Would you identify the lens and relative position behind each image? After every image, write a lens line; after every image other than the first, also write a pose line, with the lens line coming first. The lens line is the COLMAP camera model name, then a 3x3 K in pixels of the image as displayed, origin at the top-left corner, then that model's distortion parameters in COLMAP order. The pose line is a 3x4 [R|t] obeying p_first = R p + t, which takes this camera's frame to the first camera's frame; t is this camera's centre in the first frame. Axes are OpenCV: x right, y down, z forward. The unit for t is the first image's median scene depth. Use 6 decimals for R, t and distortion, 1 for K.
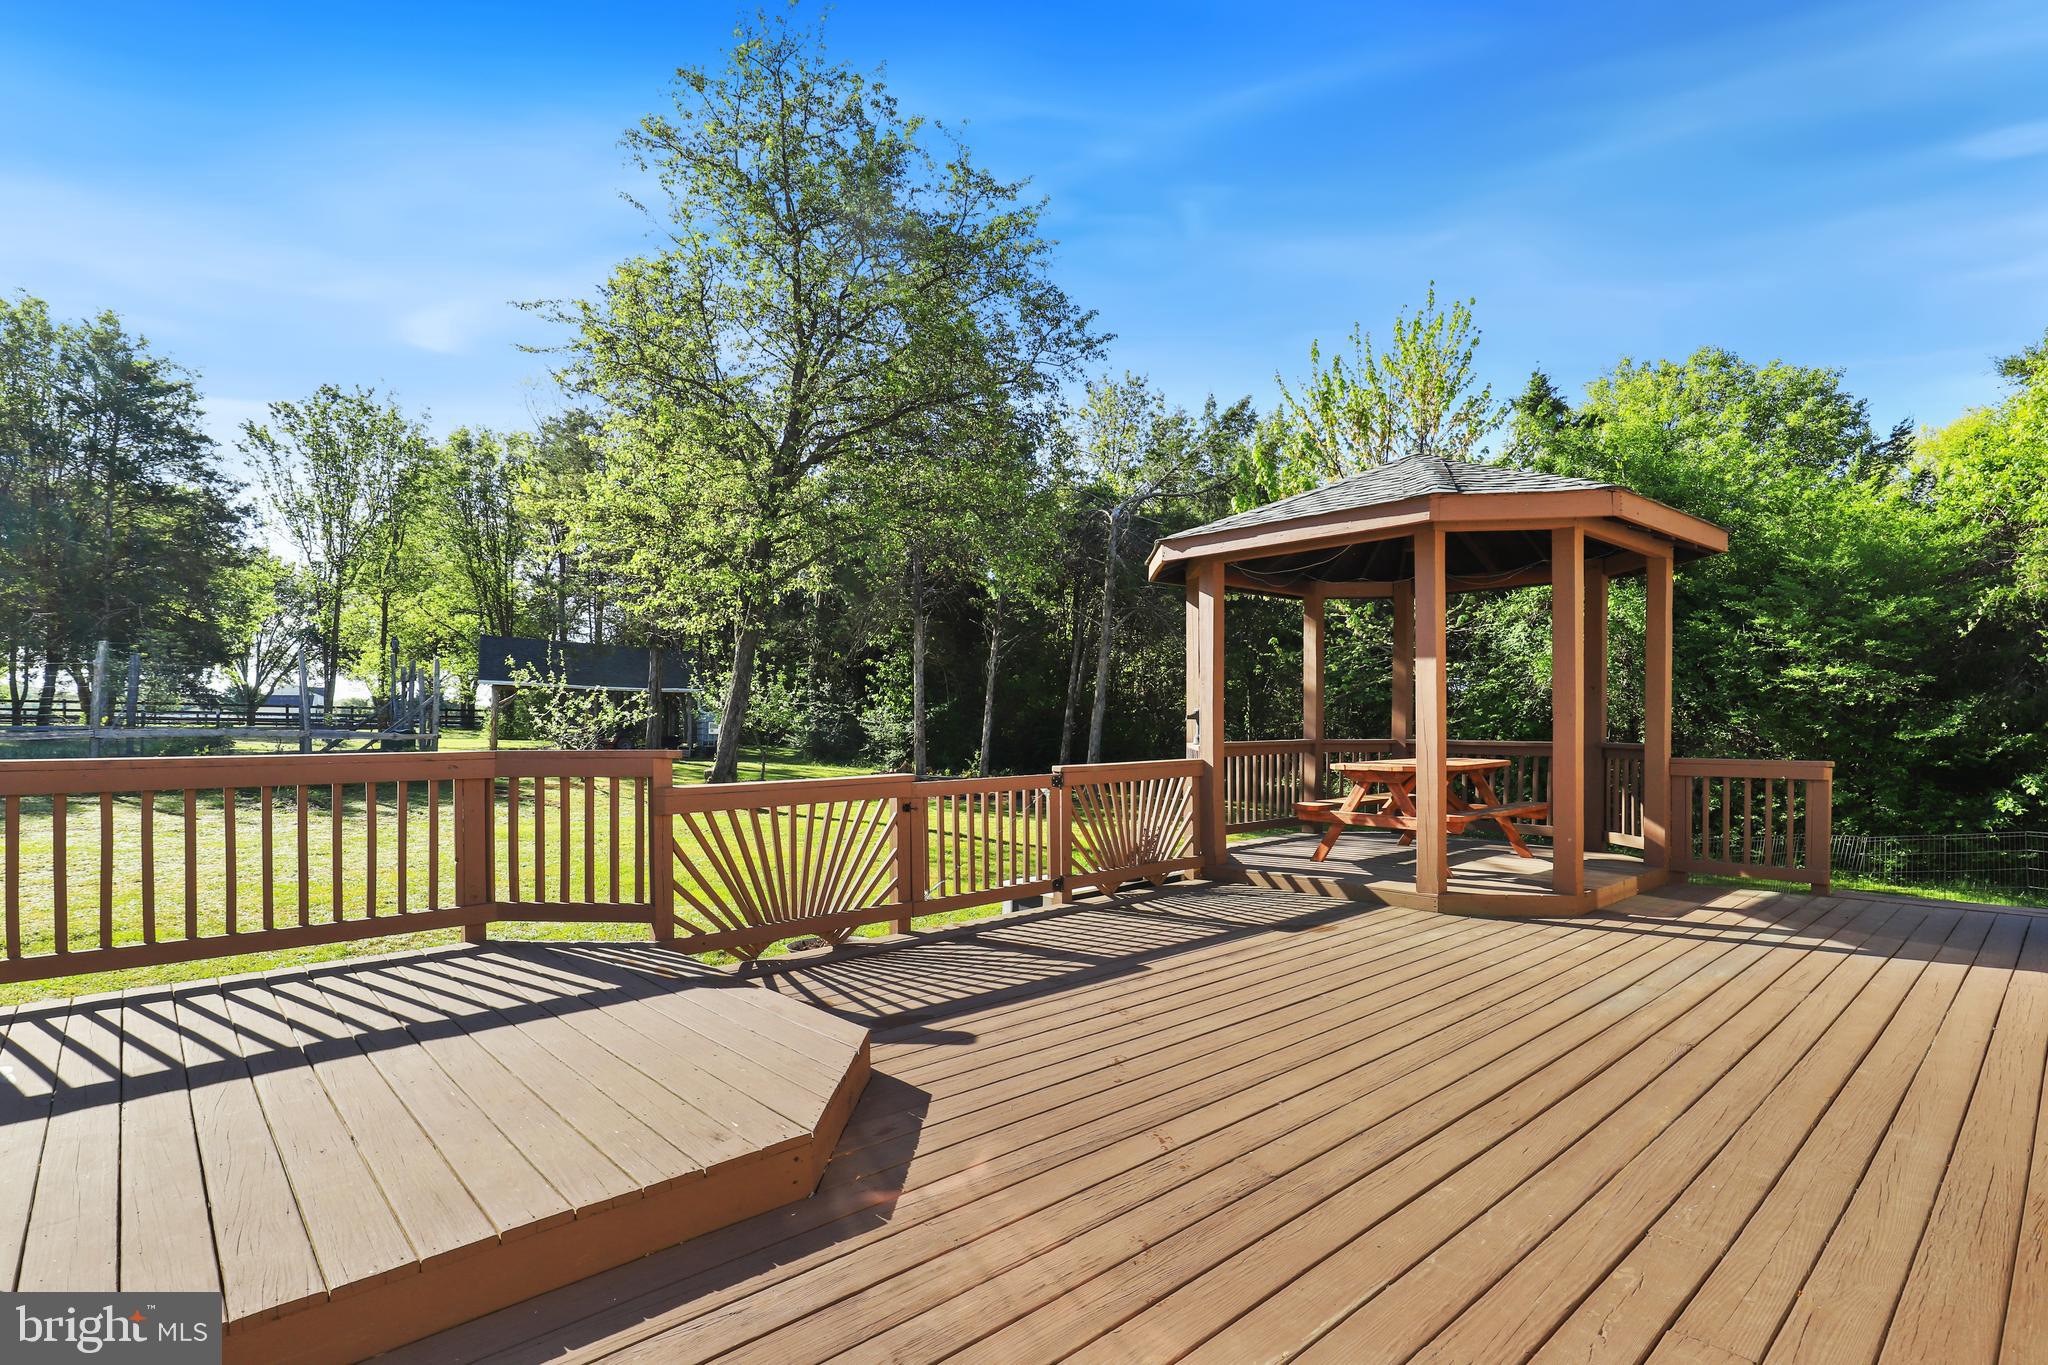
lens RADIAL K [[947.1, 0, 1037.3], [0, 947.1, 730.0], [0, 0, 1]] dist [0.002098, 0.000778]
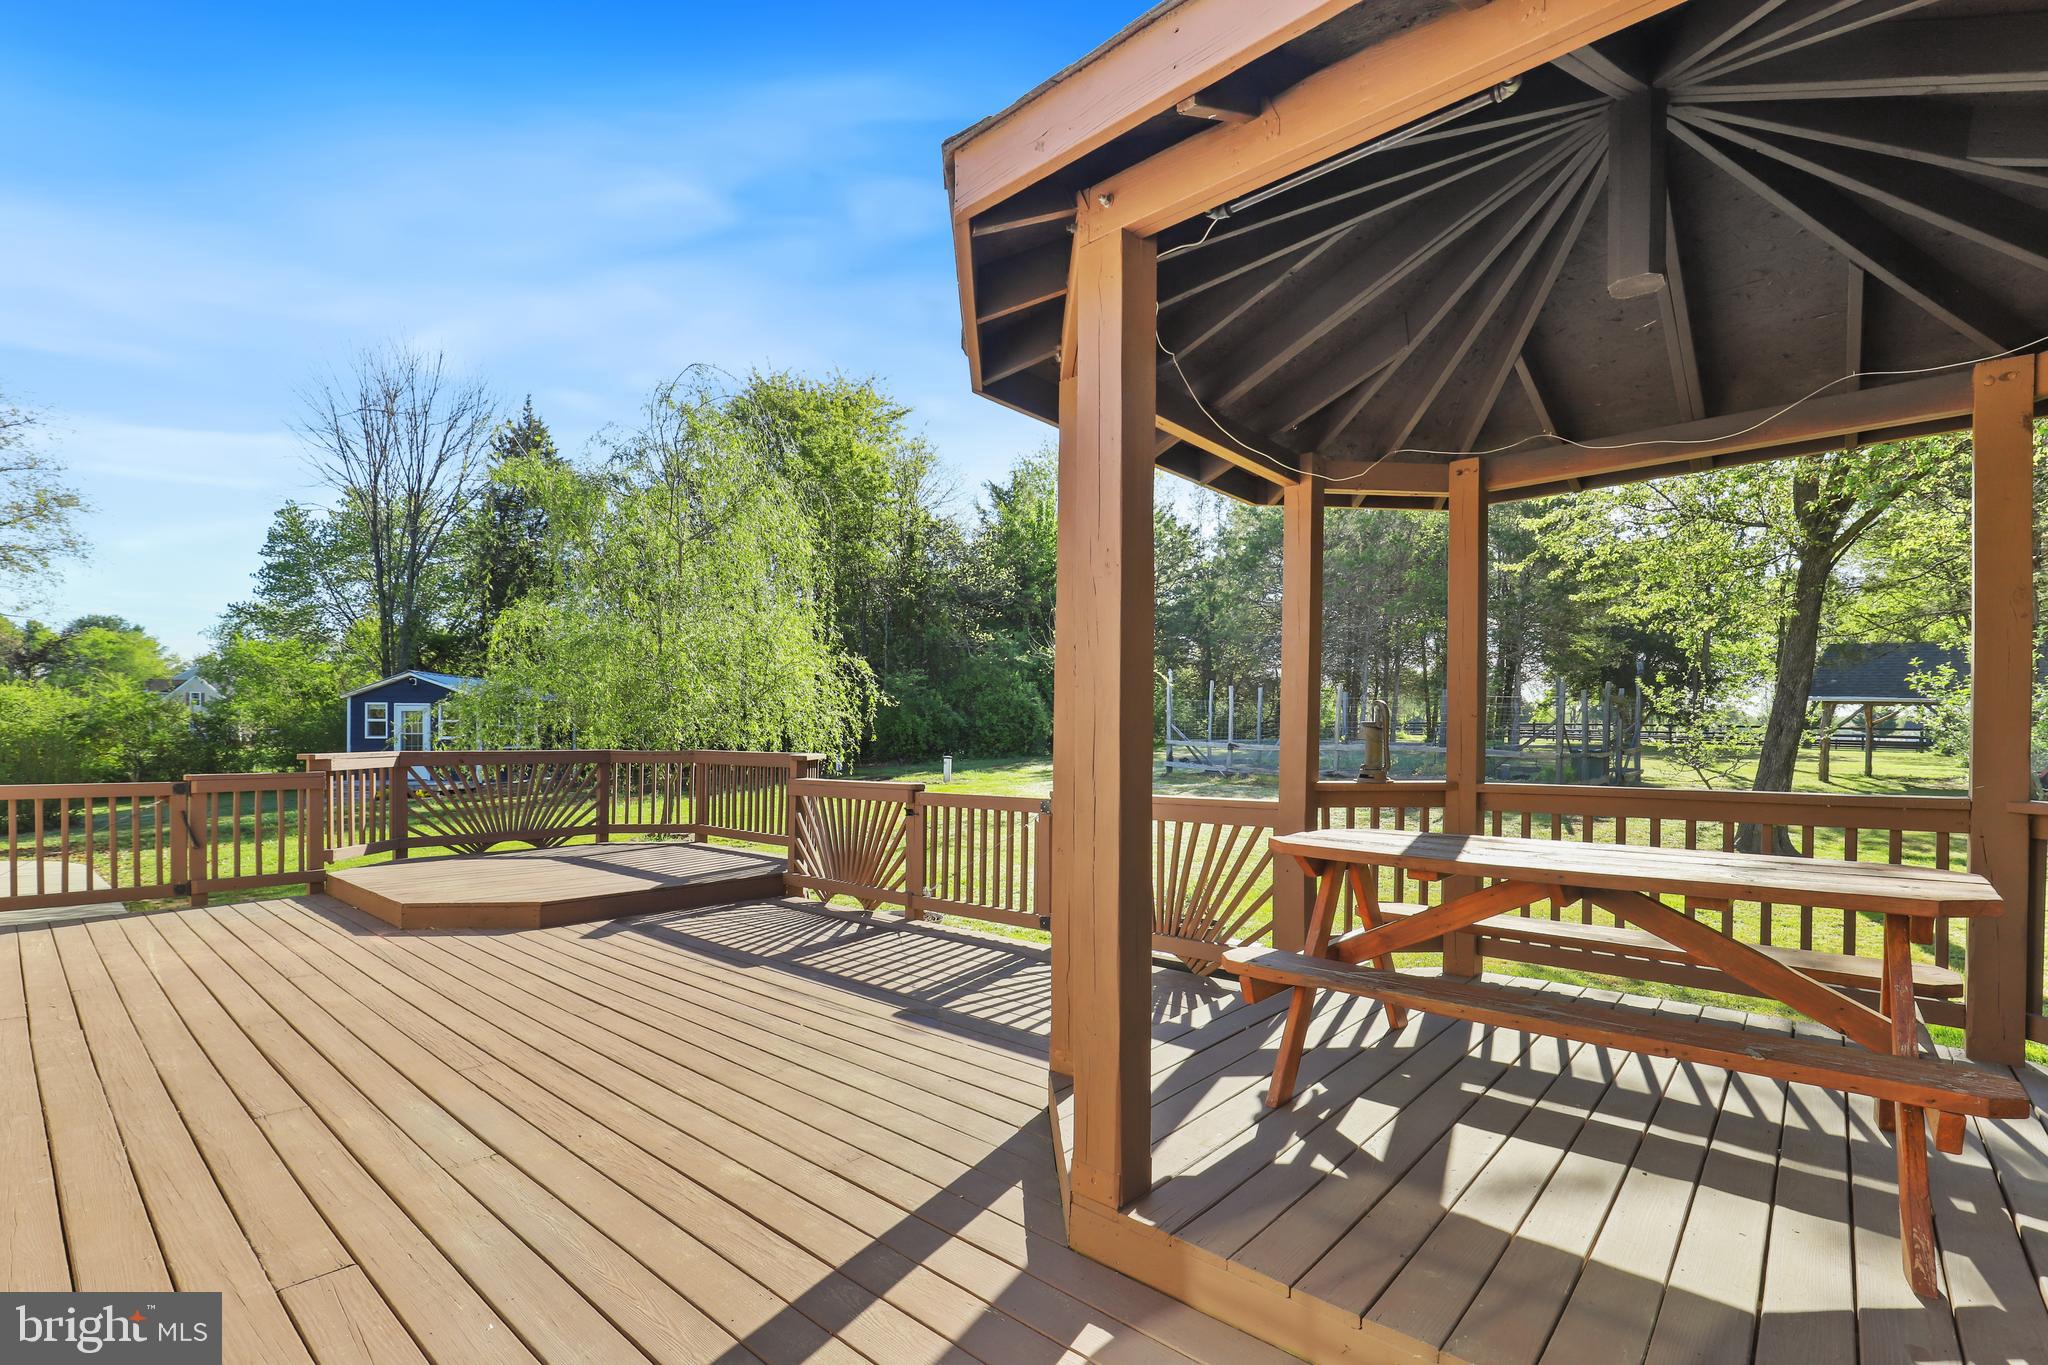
lens RADIAL K [[947.1, 0, 1037.3], [0, 947.1, 730.0], [0, 0, 1]] dist [0.002098, 0.000778]
pose [[0.111594, -0.006151, -0.993735, 1.133745], [-0.015888, 0.999842, -0.007973, -0.012177], [0.993627, 0.016678, 0.111479, 1.121659]]
